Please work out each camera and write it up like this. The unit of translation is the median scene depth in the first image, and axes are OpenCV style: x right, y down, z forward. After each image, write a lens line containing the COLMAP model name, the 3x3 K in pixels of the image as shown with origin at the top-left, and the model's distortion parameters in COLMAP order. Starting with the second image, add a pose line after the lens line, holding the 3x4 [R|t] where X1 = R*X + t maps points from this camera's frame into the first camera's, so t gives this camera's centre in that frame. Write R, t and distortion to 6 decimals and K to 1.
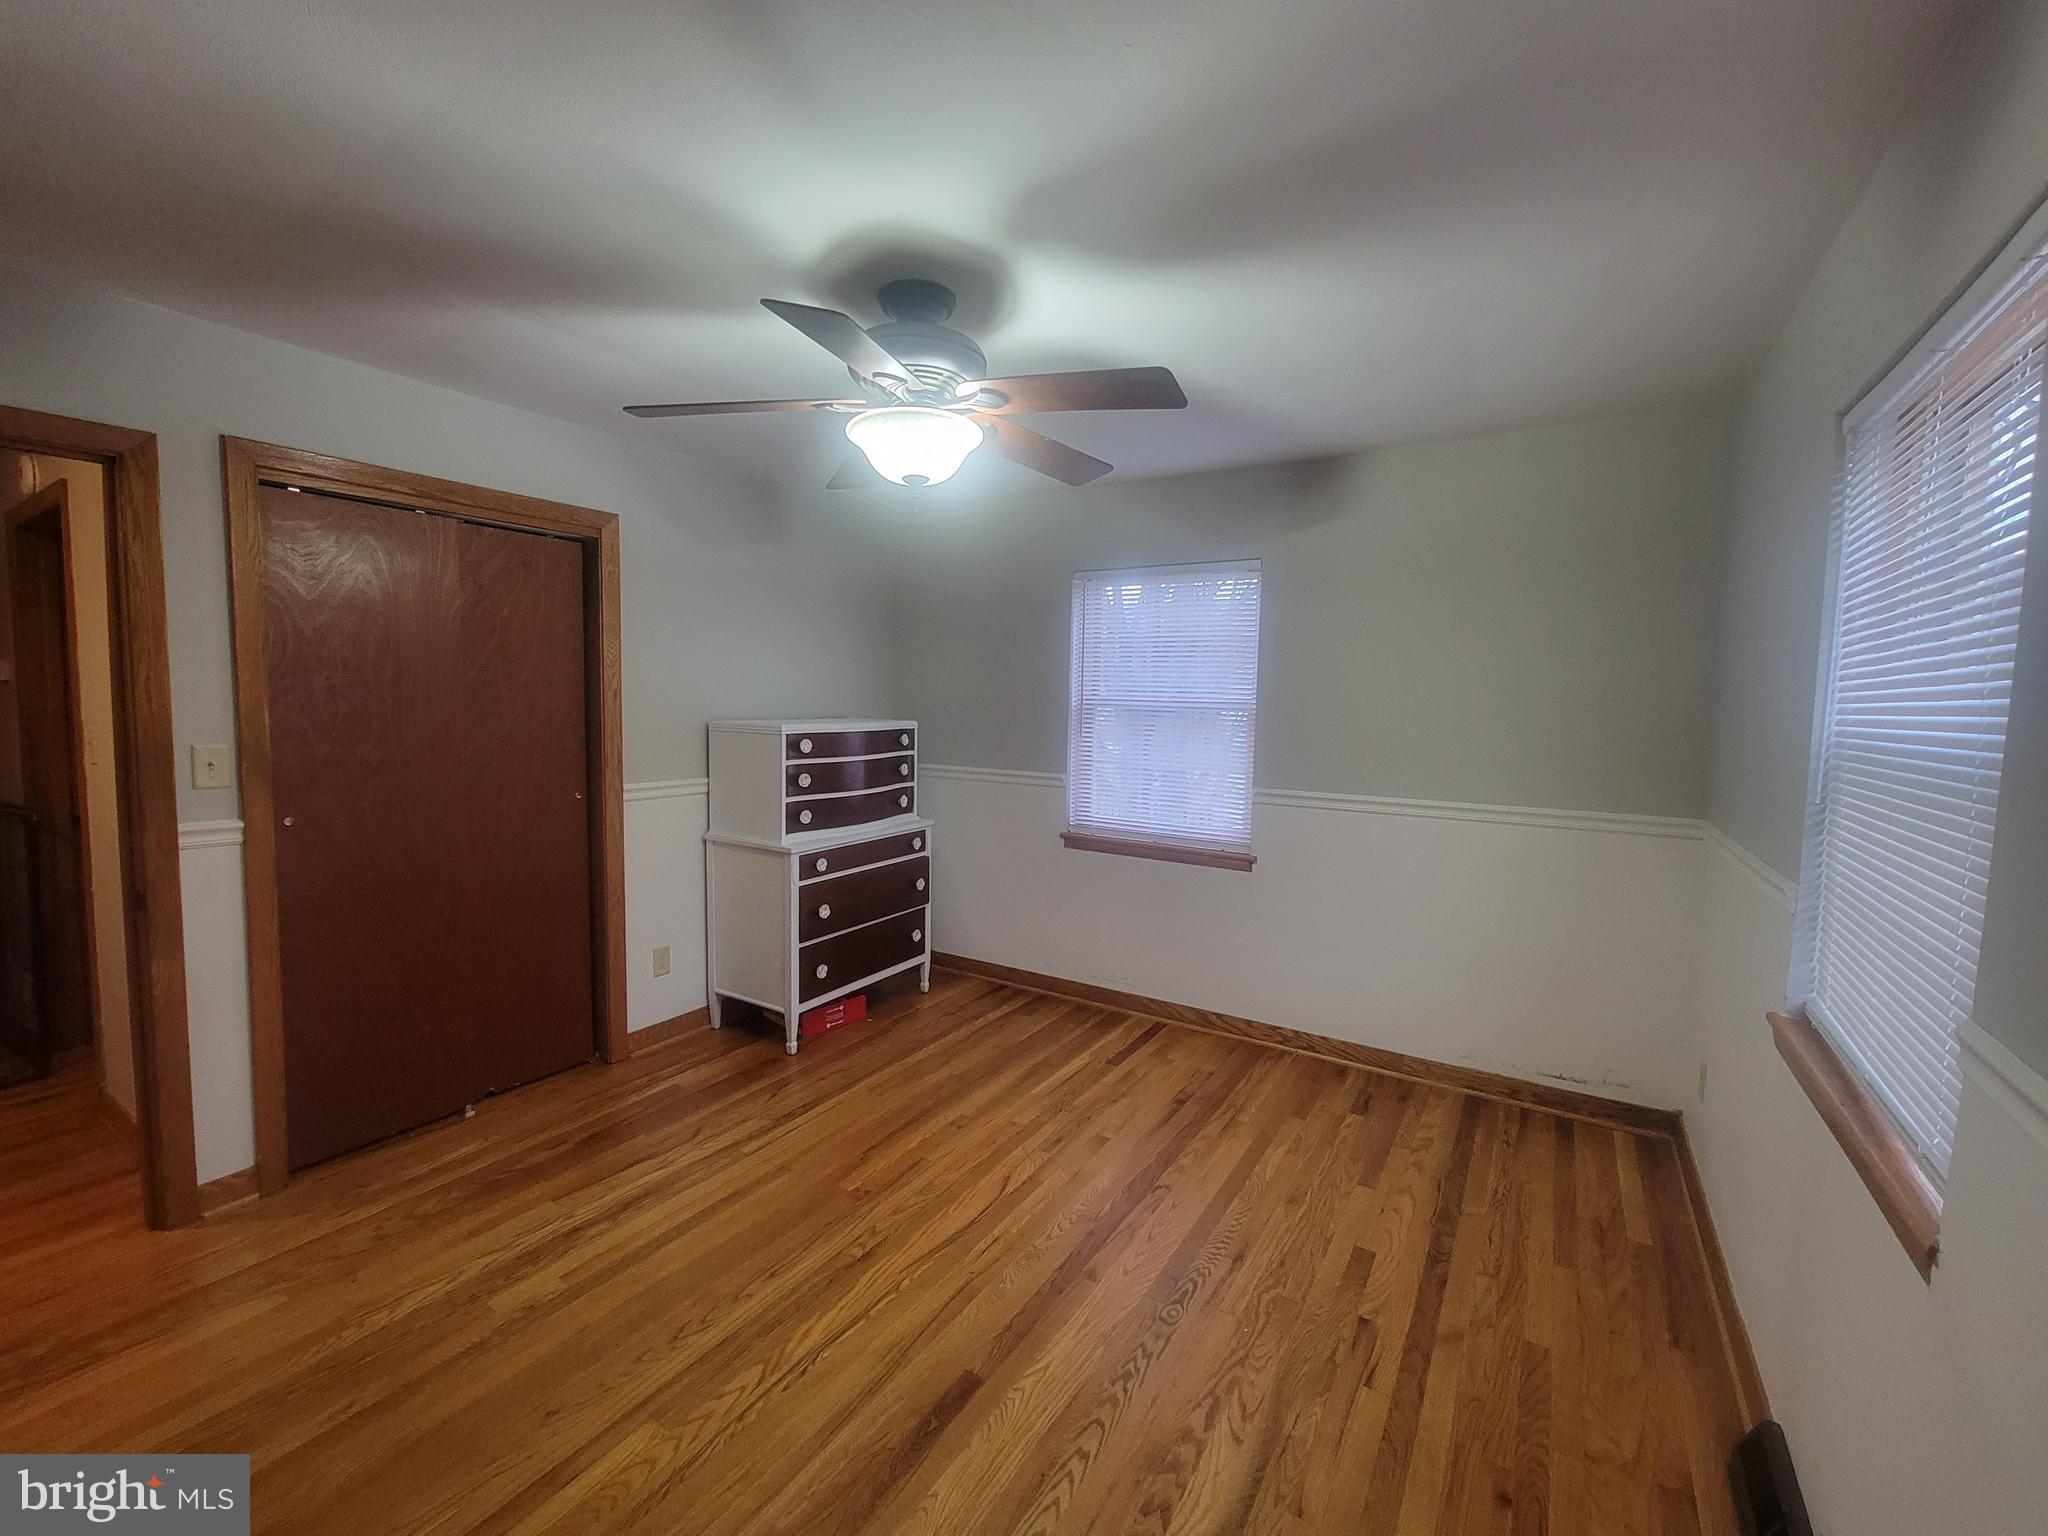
lens RADIAL K [[843.2, 0, 1028.6], [0, 843.2, 766.0], [0, 0, 1]] dist [-0.001258, 0.000205]
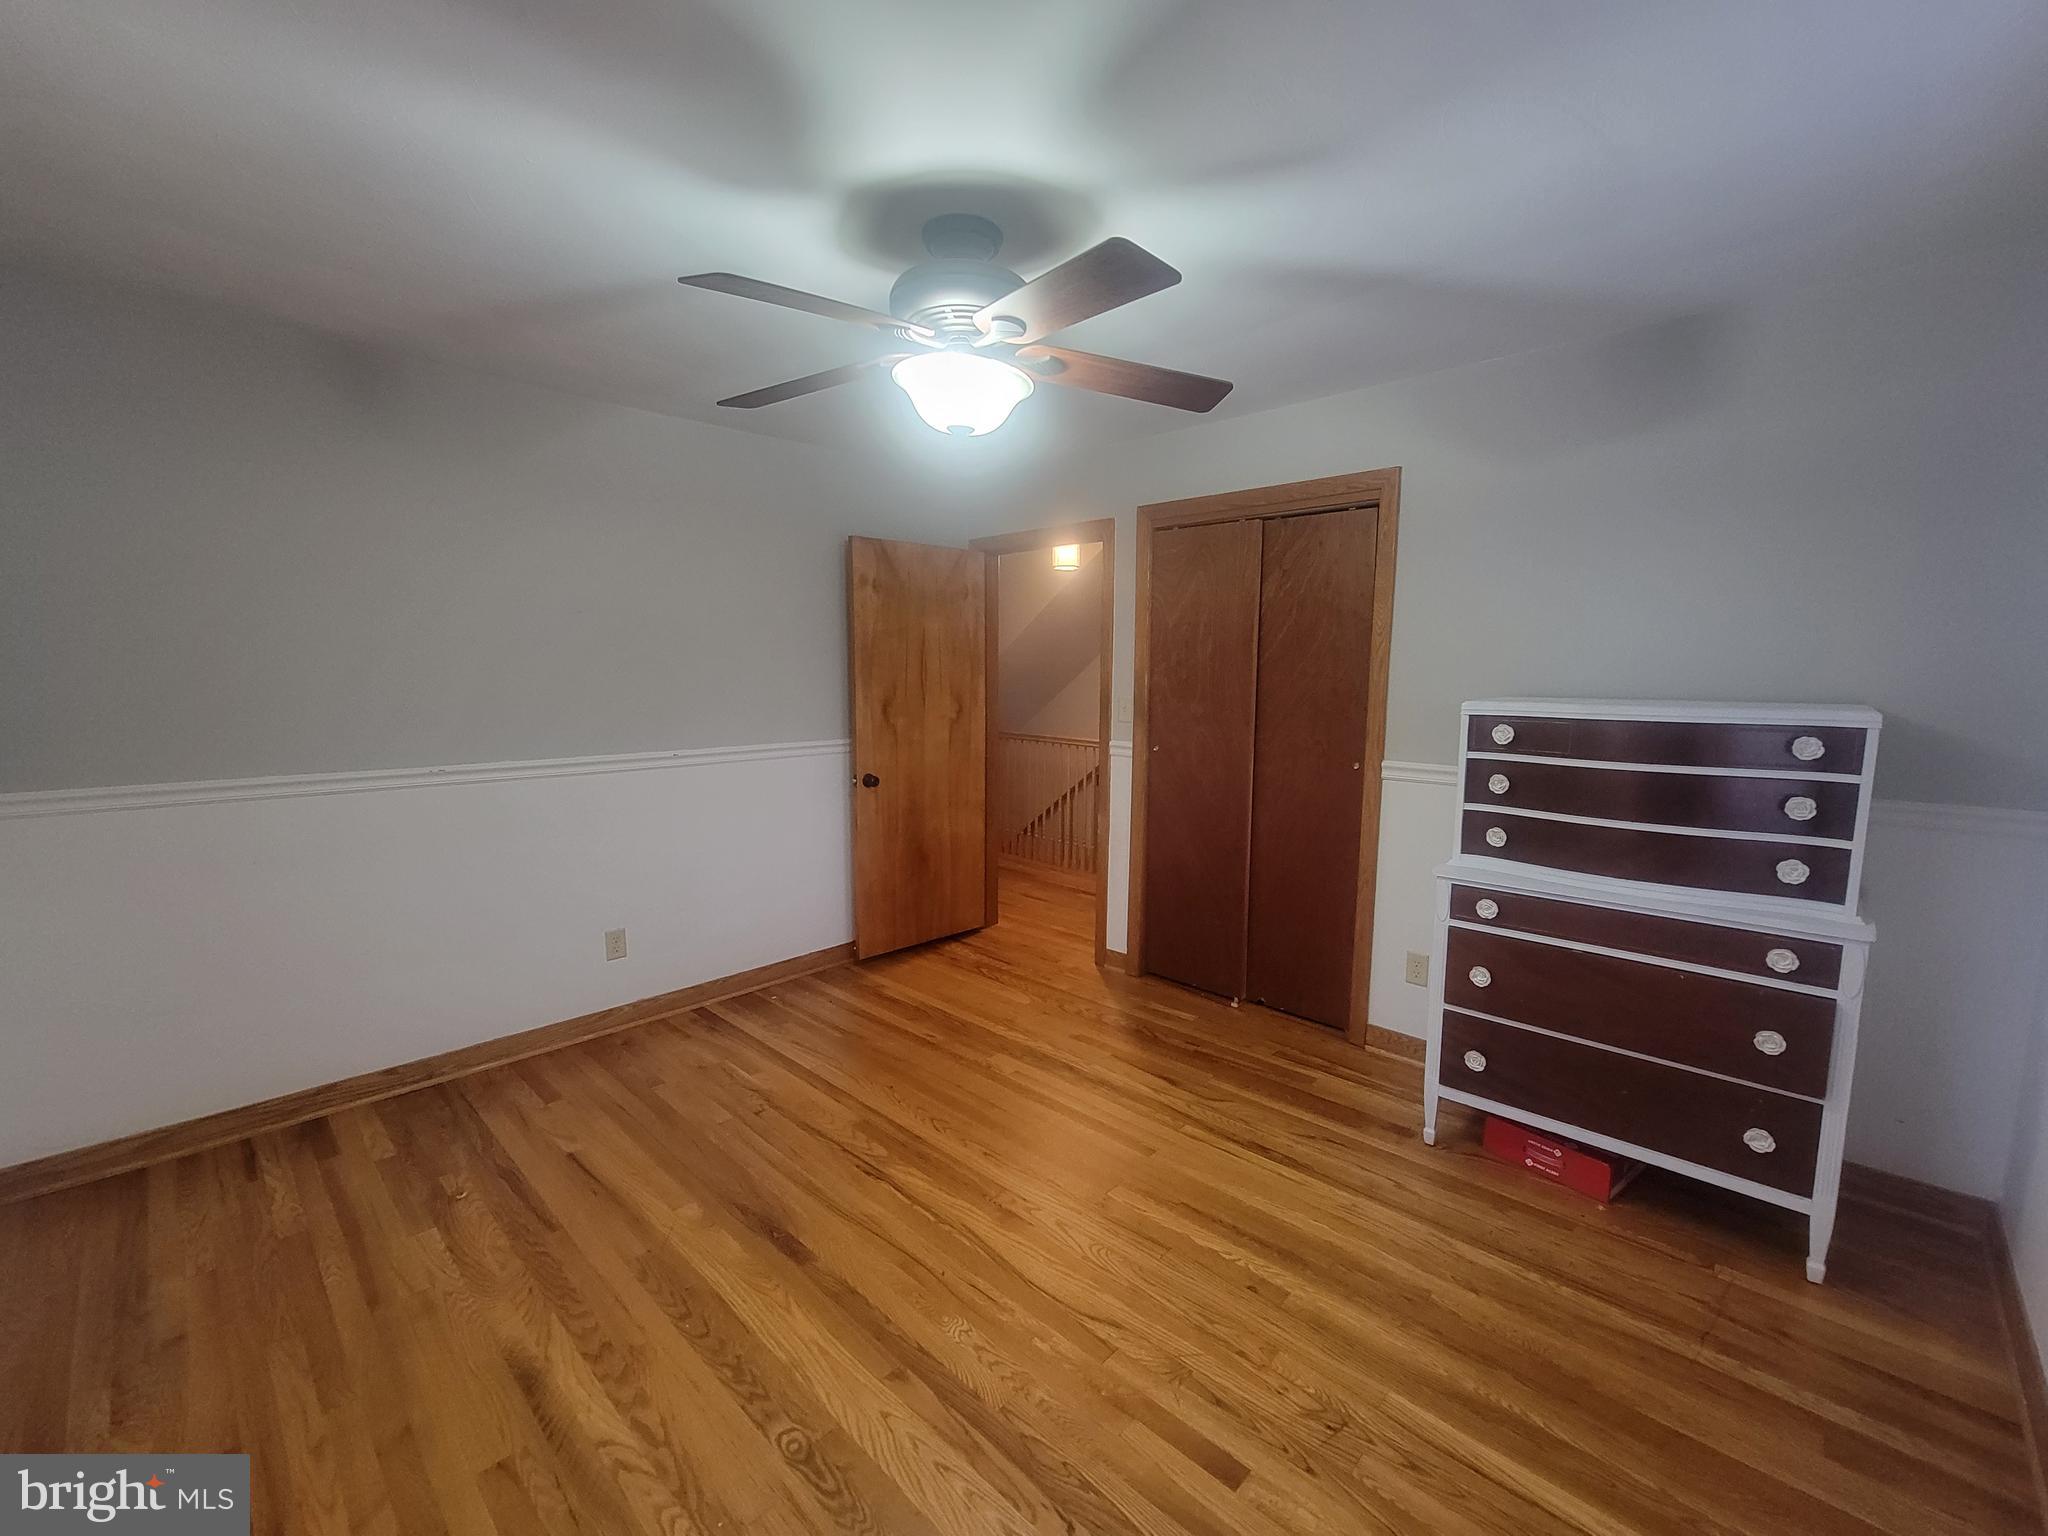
lens RADIAL K [[843.2, 0, 1028.6], [0, 843.2, 766.0], [0, 0, 1]] dist [-0.001258, 0.000205]
pose [[-0.193340, 0.099348, -0.976089, 0.579750], [-0.084482, 0.989479, 0.117444, -0.055708], [0.977488, 0.105169, -0.182913, 0.905341]]
